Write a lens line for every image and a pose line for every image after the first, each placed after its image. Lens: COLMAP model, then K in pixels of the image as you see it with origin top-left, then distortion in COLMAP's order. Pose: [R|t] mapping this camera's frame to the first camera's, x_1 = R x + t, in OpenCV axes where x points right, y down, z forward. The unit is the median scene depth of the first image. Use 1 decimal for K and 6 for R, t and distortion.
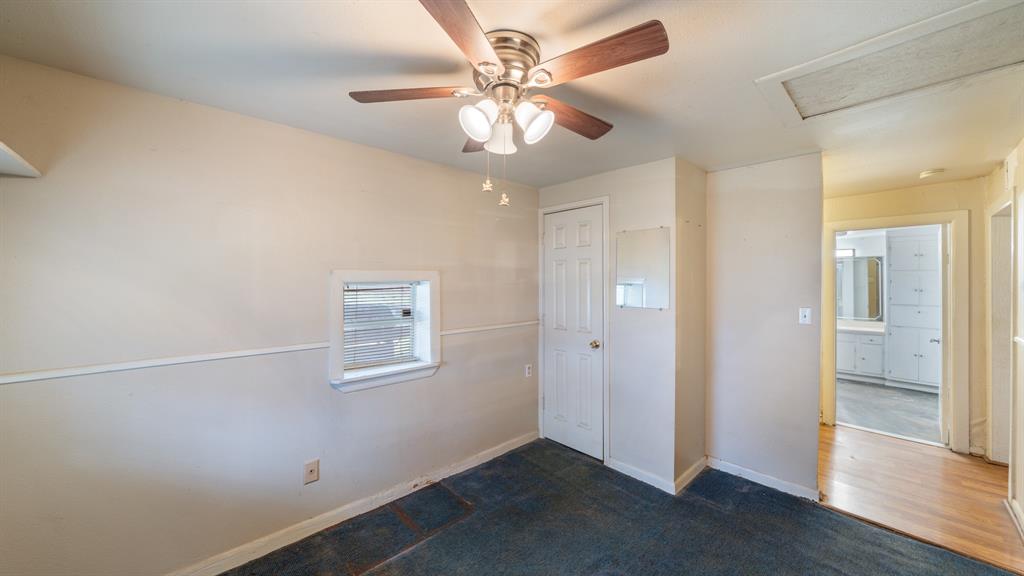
lens RADIAL K [[358.8, 0, 510.4], [0, 358.8, 285.2], [0, 0, 1]] dist [0.001597, 0.000089]
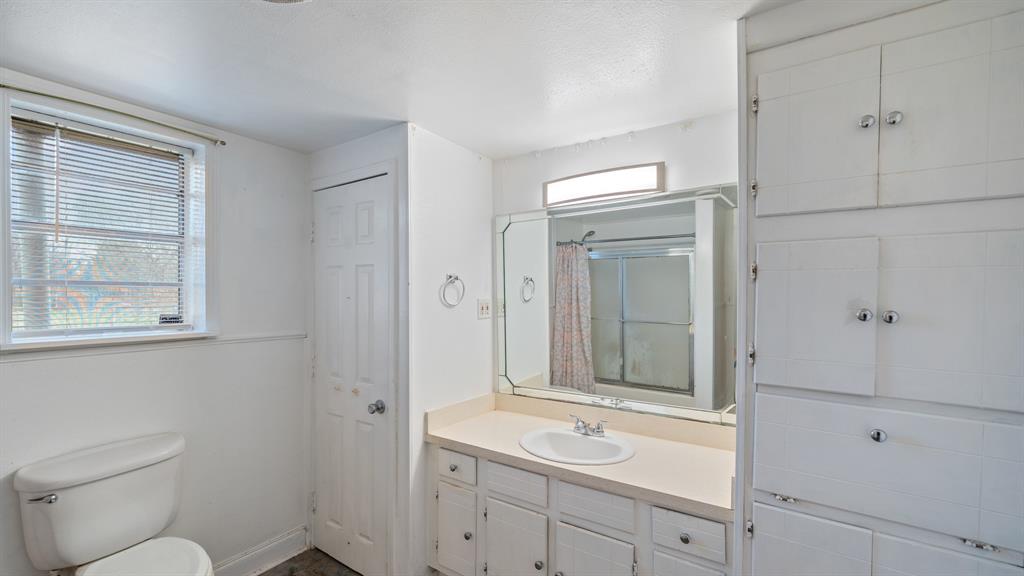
lens RADIAL K [[422.6, 0, 506.6], [0, 422.6, 304.4], [0, 0, 1]] dist [-0.002831, -0.000322]
pose [[0.977317, -0.005336, 0.211714, 0.834611], [0.001706, 0.999848, 0.017326, 0.004361], [-0.211775, -0.016572, 0.977178, 0.764163]]
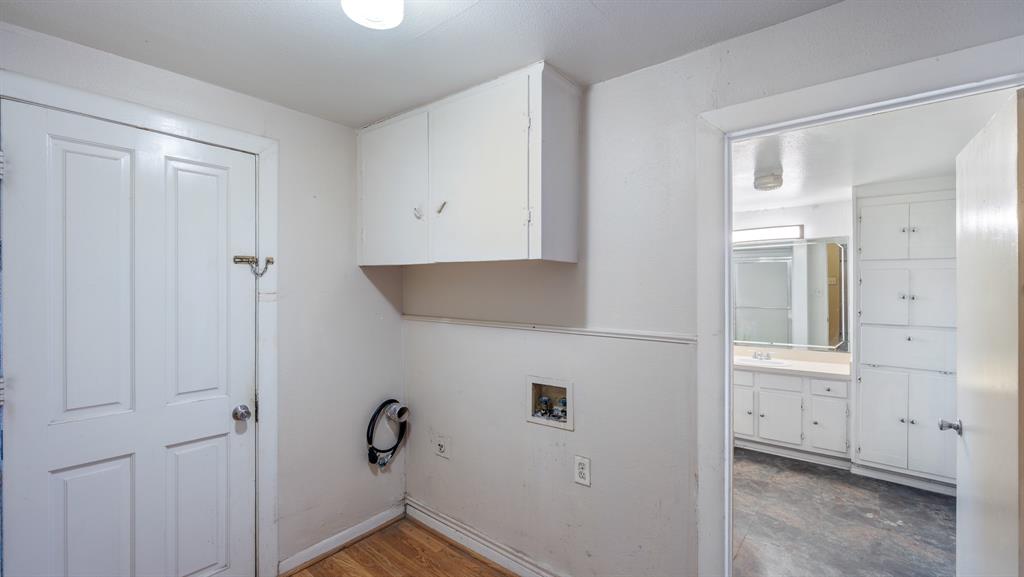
lens RADIAL K [[412.9, 0, 517.2], [0, 412.9, 290.9], [0, 0, 1]] dist [0.000837, 0.000126]
pose [[0.991688, -0.001249, 0.128658, 0.455579], [0.000999, 0.999997, 0.002008, 0.003263], [-0.128661, -0.001863, 0.991687, 0.439664]]
